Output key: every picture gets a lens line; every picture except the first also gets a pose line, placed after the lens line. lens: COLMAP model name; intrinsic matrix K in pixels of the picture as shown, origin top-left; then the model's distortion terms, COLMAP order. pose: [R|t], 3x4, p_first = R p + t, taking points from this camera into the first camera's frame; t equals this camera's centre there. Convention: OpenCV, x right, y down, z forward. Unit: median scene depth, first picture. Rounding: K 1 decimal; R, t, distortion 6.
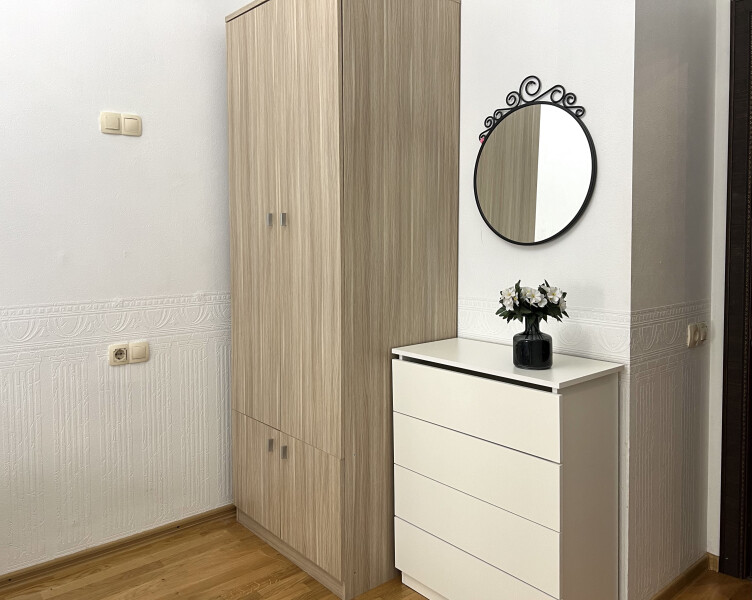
lens RADIAL K [[617.3, 0, 387.7], [0, 617.3, 271.6], [0, 0, 1]] dist [0.022276, -0.031881]
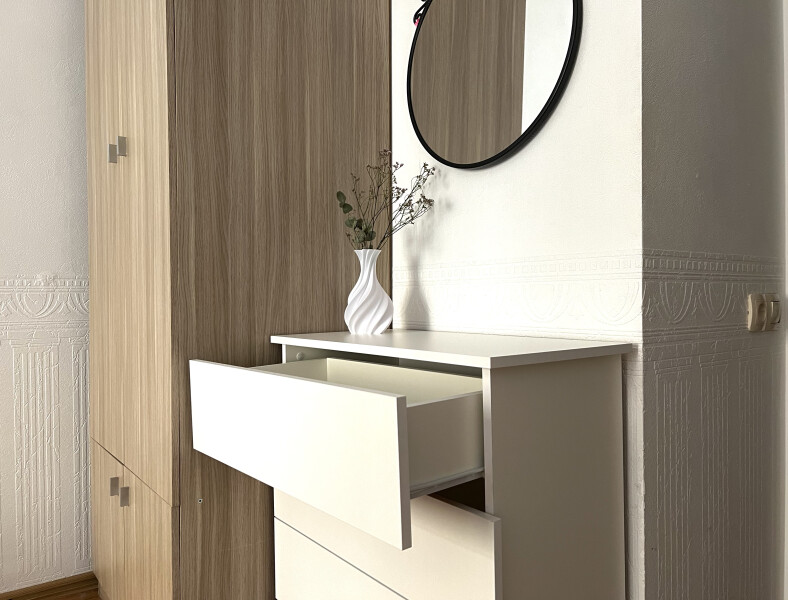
lens RADIAL K [[615.4, 0, 390.1], [0, 615.4, 306.8], [0, 0, 1]] dist [0.008726, -0.011026]
pose [[0.997803, -0.001854, -0.066230, 0.170243], [-0.000661, 0.999280, -0.037927, 0.117636], [0.066253, 0.037888, 0.997083, 0.364732]]
